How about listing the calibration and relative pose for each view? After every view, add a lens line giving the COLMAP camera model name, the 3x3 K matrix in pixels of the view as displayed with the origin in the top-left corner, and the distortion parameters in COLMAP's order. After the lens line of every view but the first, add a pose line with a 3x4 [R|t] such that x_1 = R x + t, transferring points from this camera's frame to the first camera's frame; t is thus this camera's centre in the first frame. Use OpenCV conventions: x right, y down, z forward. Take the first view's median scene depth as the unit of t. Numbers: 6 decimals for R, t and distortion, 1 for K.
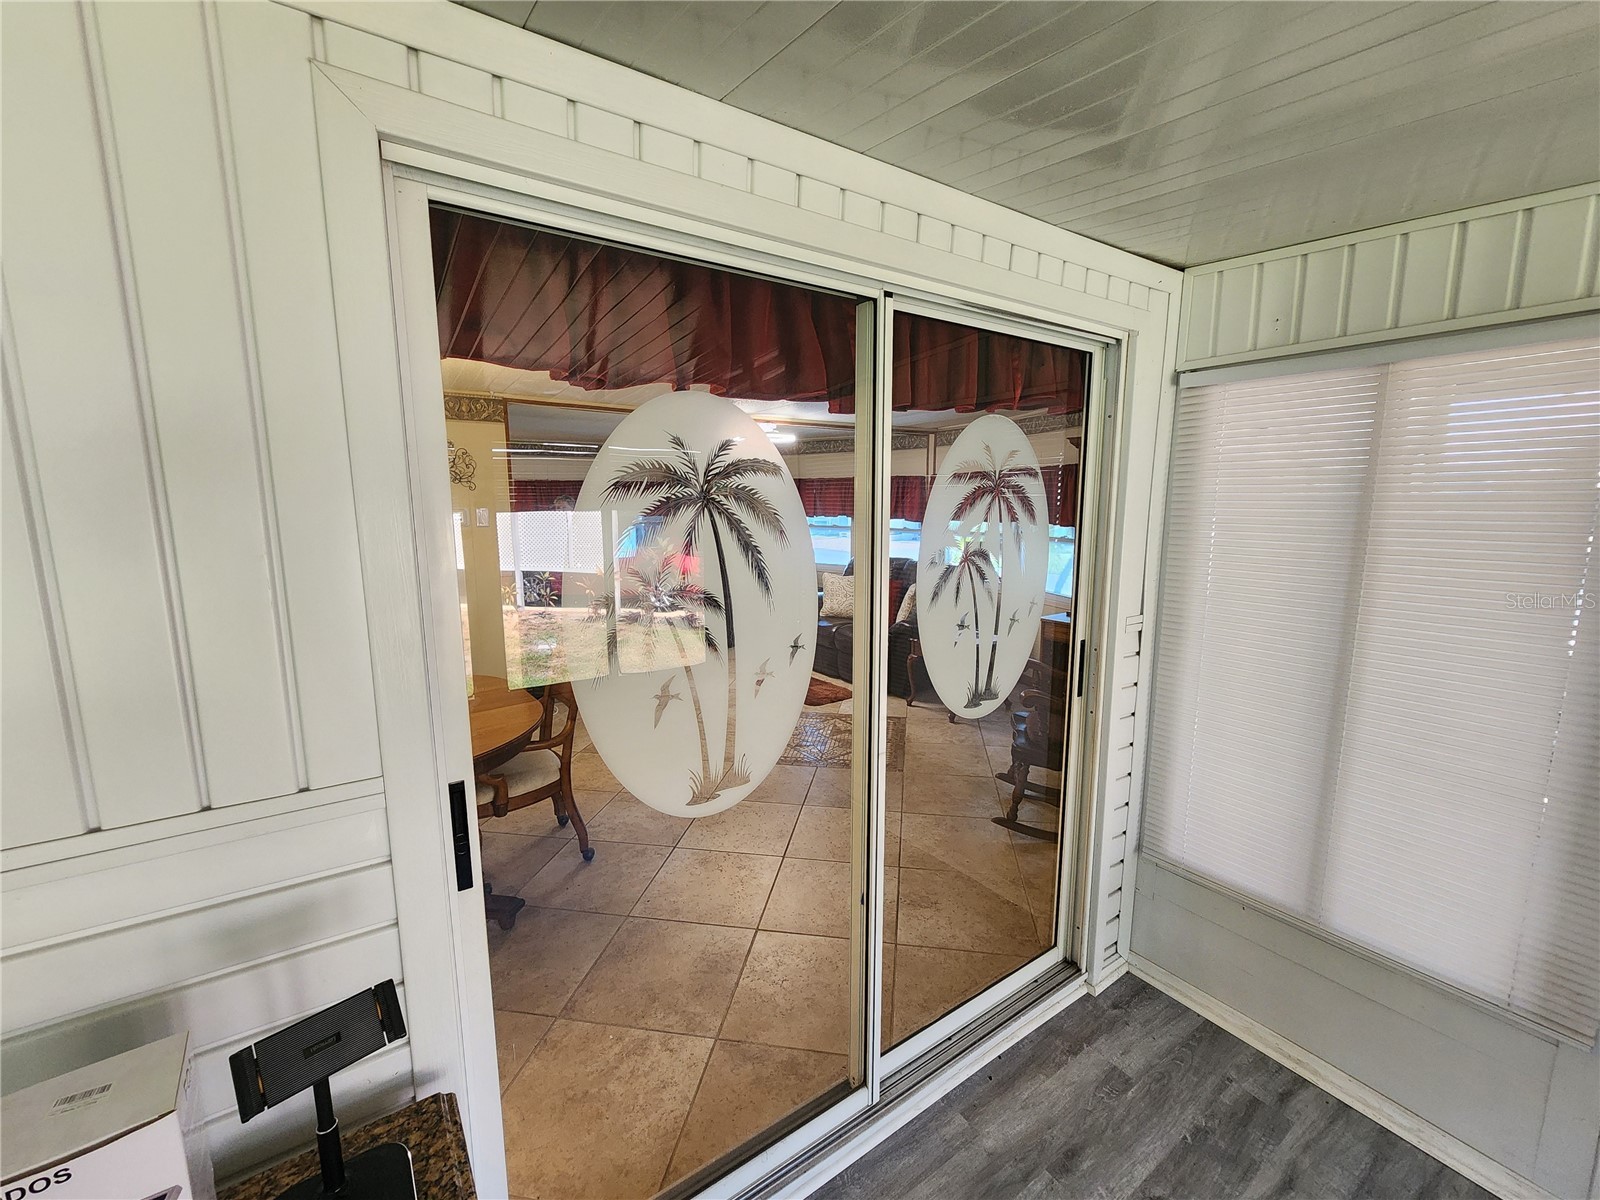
lens RADIAL K [[660.6, 0, 808.0], [0, 660.6, 598.7], [0, 0, 1]] dist [0.001071, -0.000136]
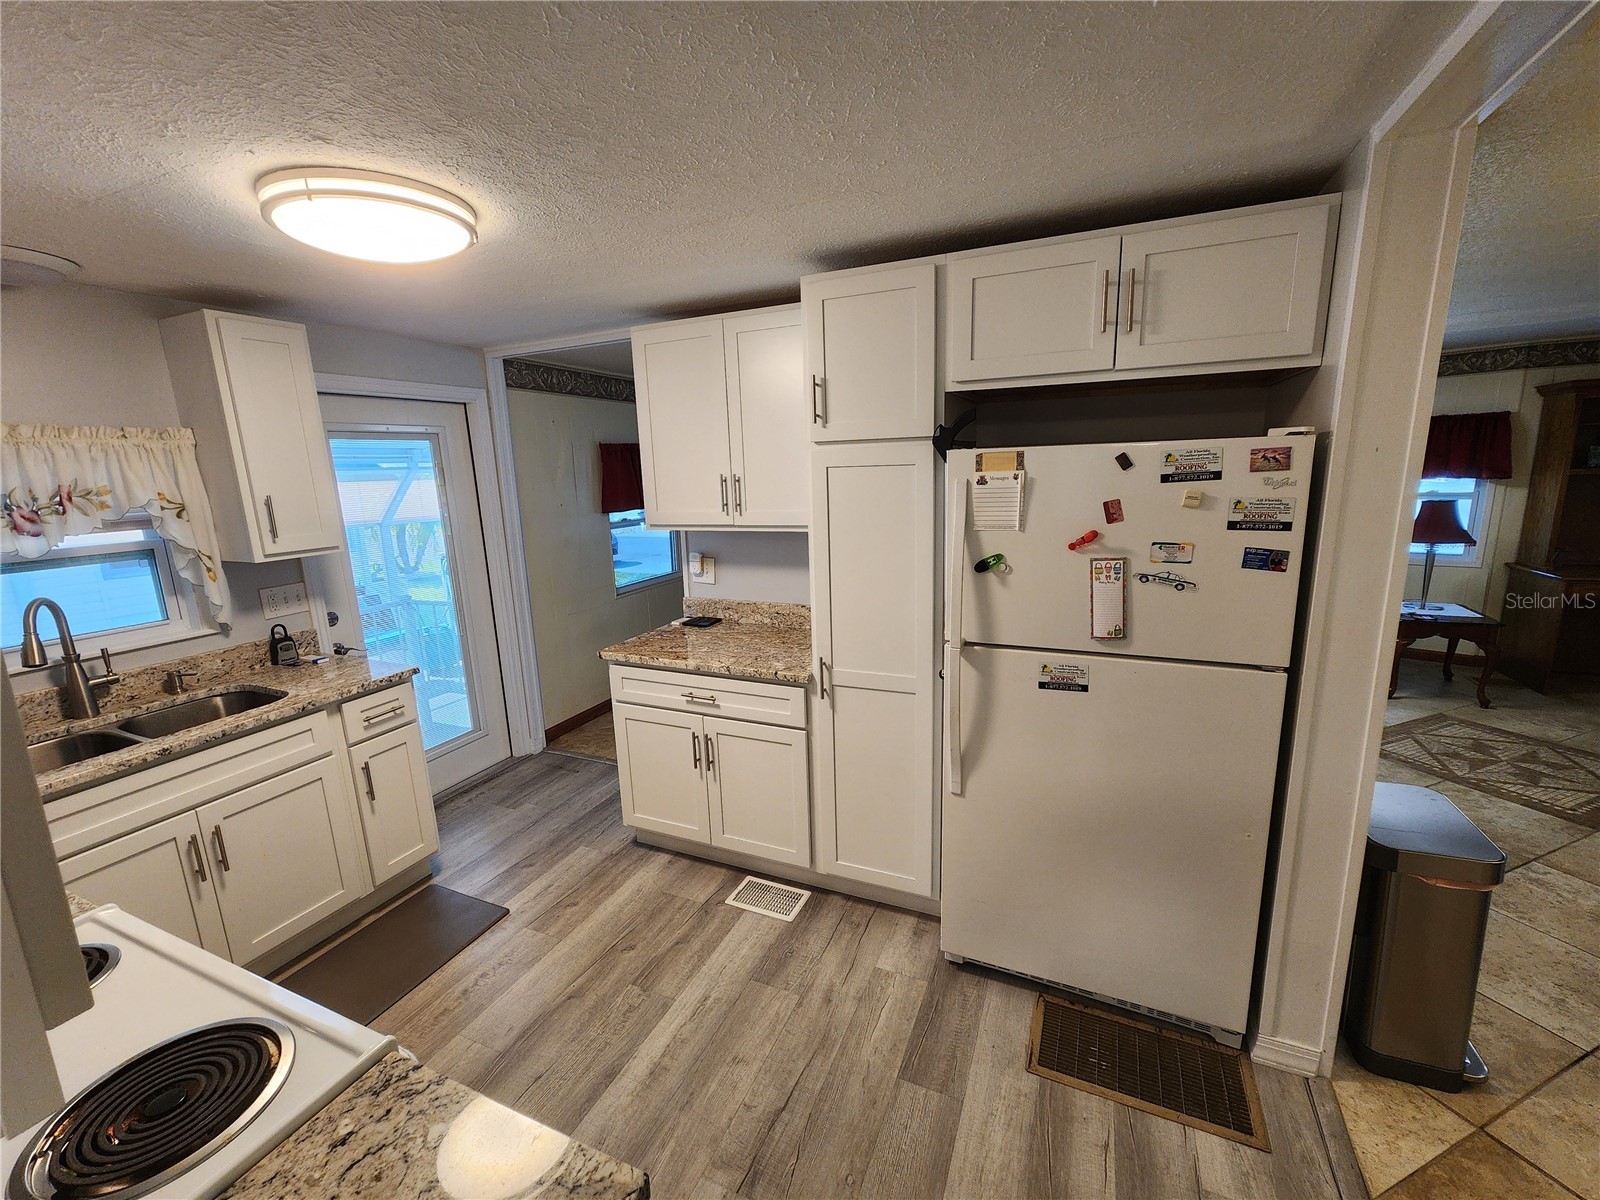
lens RADIAL K [[660.6, 0, 806.0], [0, 660.6, 598.9], [0, 0, 1]] dist [0.001071, -0.000136]
pose [[0.859479, -0.125262, 0.495586, -0.777507], [0.107817, 0.992123, 0.063781, -0.087367], [-0.499672, -0.001386, 0.866214, 0.555445]]
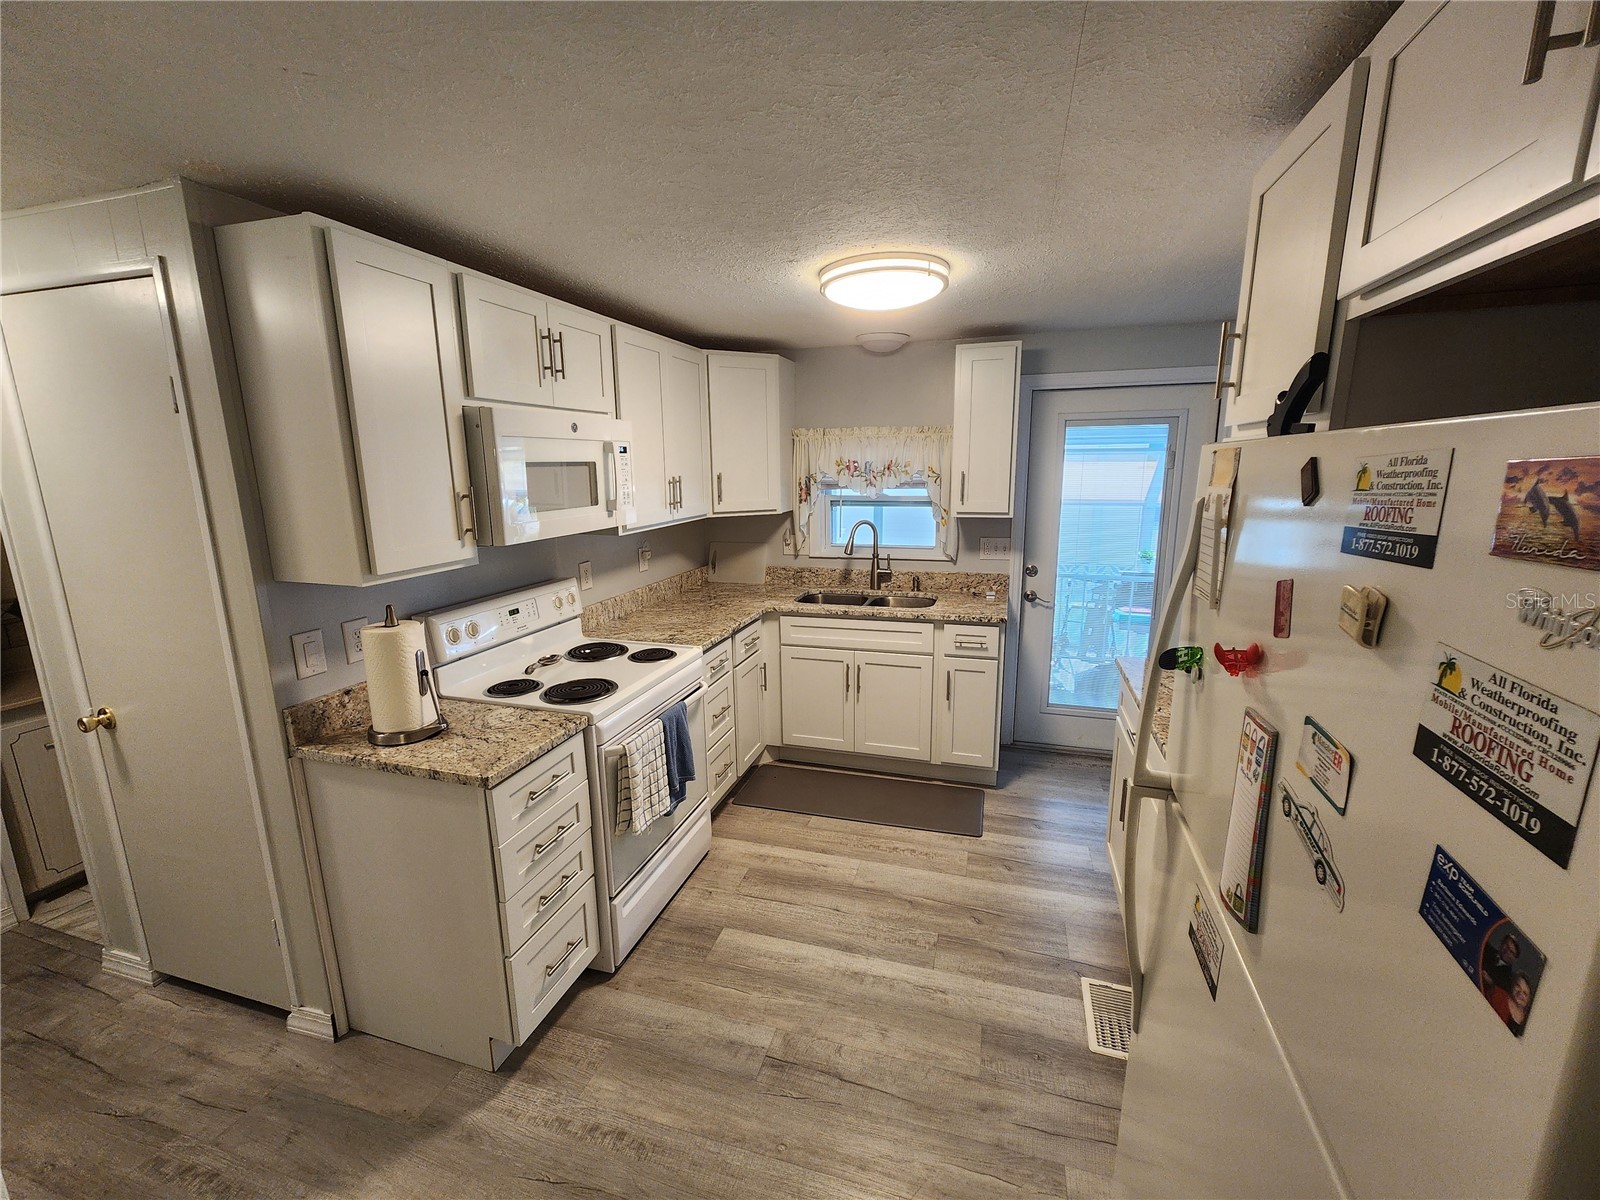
lens RADIAL K [[660.6, 0, 803.5], [0, 660.6, 598.9], [0, 0, 1]] dist [0.001071, -0.000136]
pose [[0.610922, 0.156875, -0.775992, -0.476896], [-0.114606, 0.987371, 0.109381, -0.096901], [0.783351, 0.022110, 0.621186, 0.604866]]
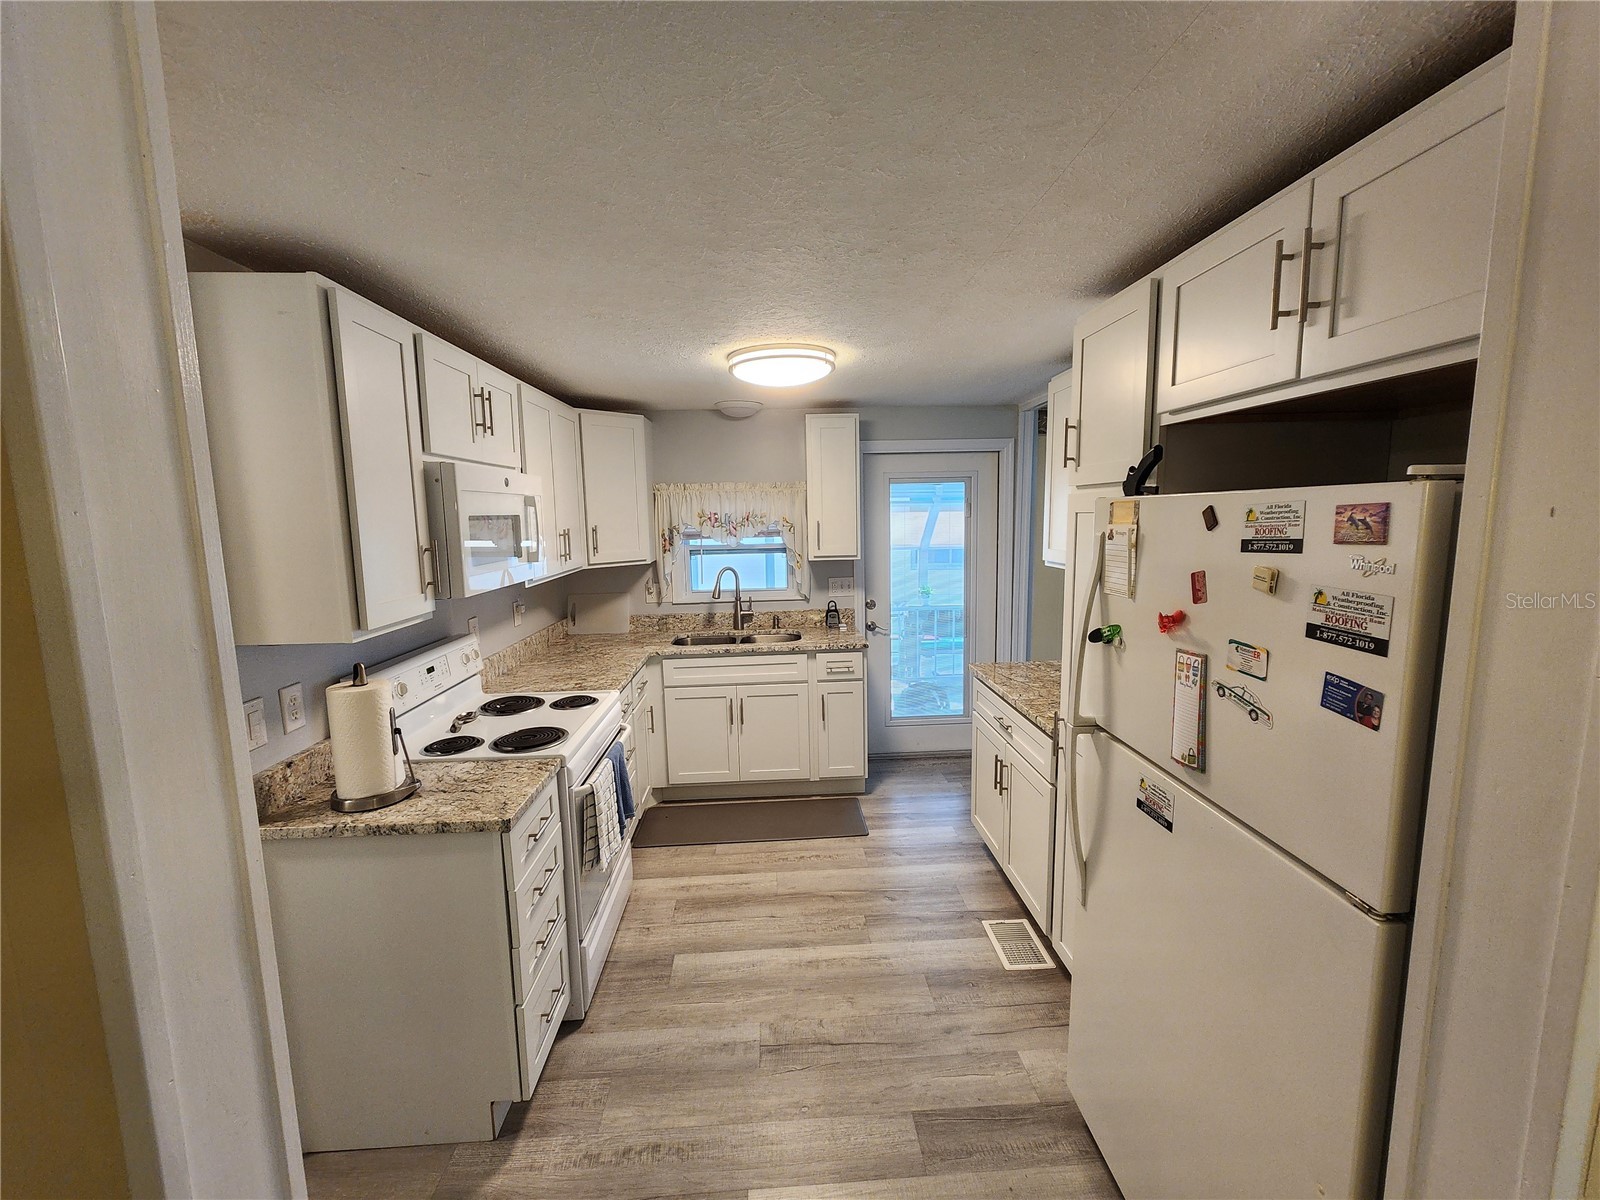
lens RADIAL K [[660.6, 0, 803.7], [0, 660.6, 598.1], [0, 0, 1]] dist [0.001071, -0.000136]
pose [[0.845046, 0.056417, -0.531708, -0.508386], [-0.067220, 0.997738, -0.000967, -0.080588], [0.530451, 0.036558, 0.846927, 0.499926]]
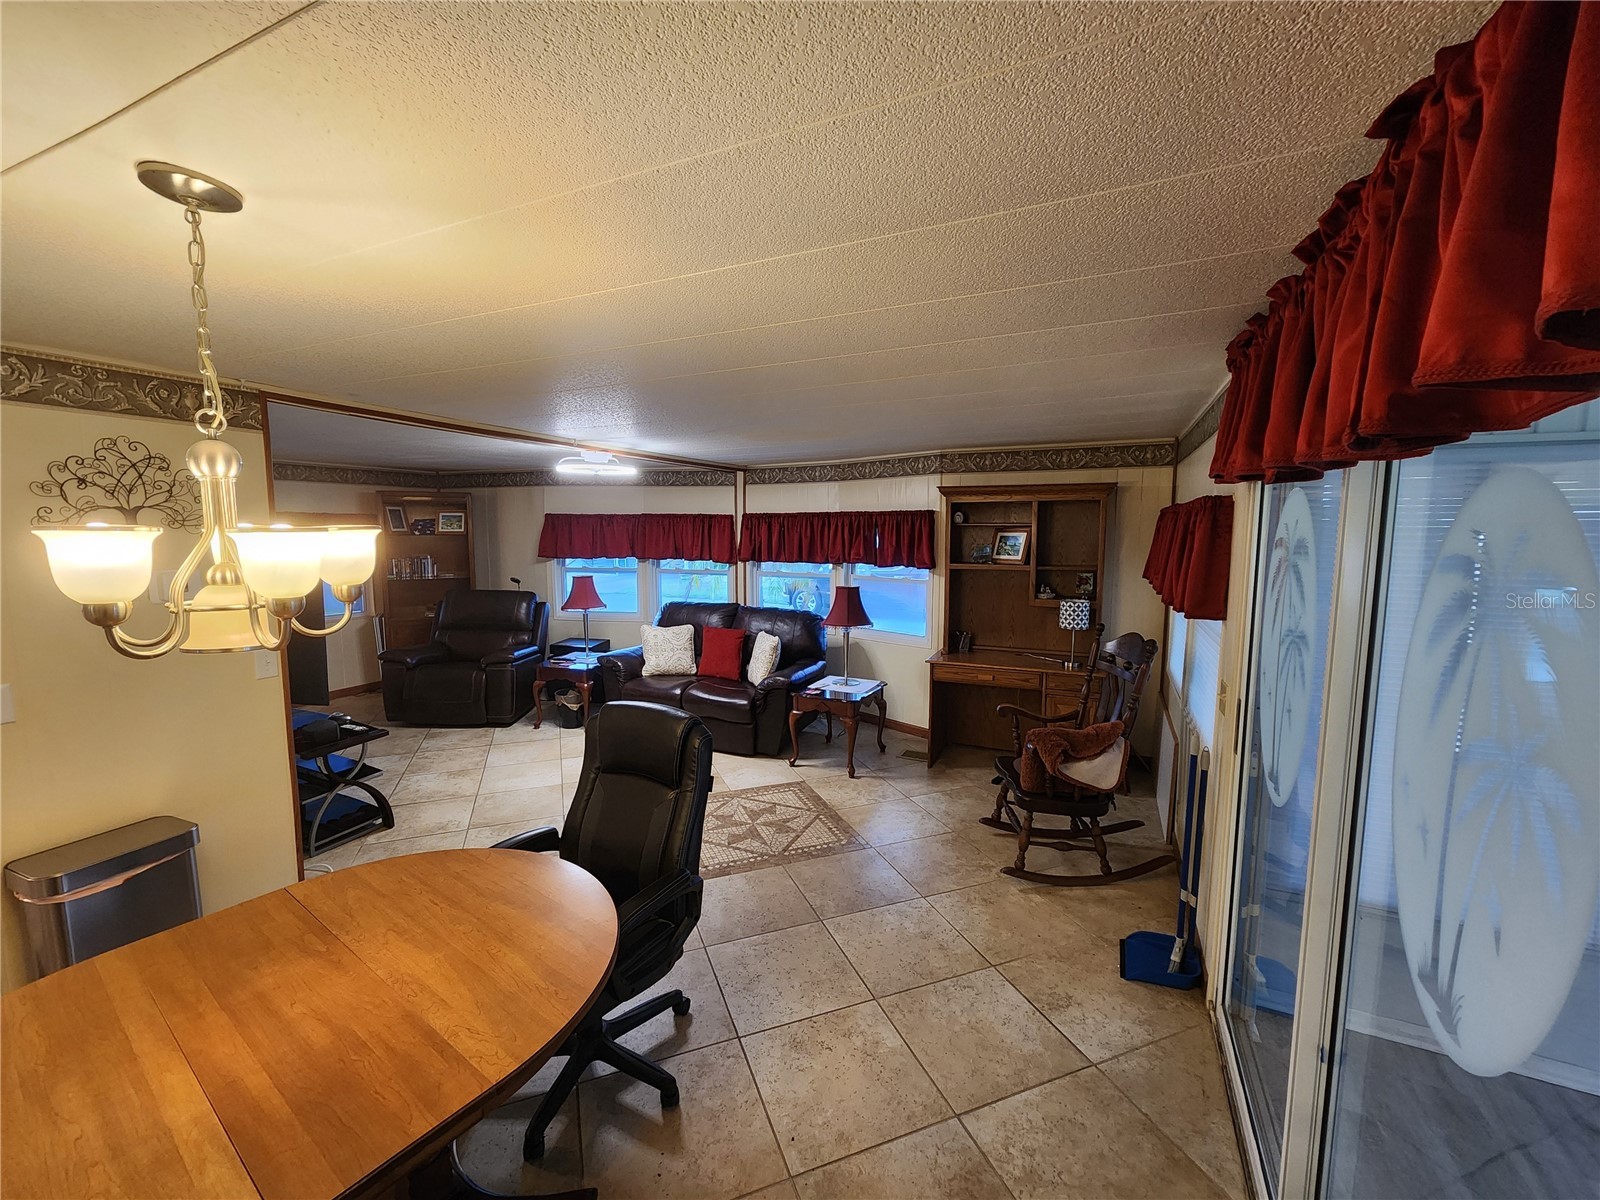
lens RADIAL K [[660.6, 0, 802.6], [0, 660.6, 595.9], [0, 0, 1]] dist [0.001071, -0.000136]
pose [[0.864204, -0.049244, 0.500727, -0.246205], [0.072910, 0.996951, -0.027790, -0.041644], [-0.497832, 0.060524, 0.865159, 0.159093]]
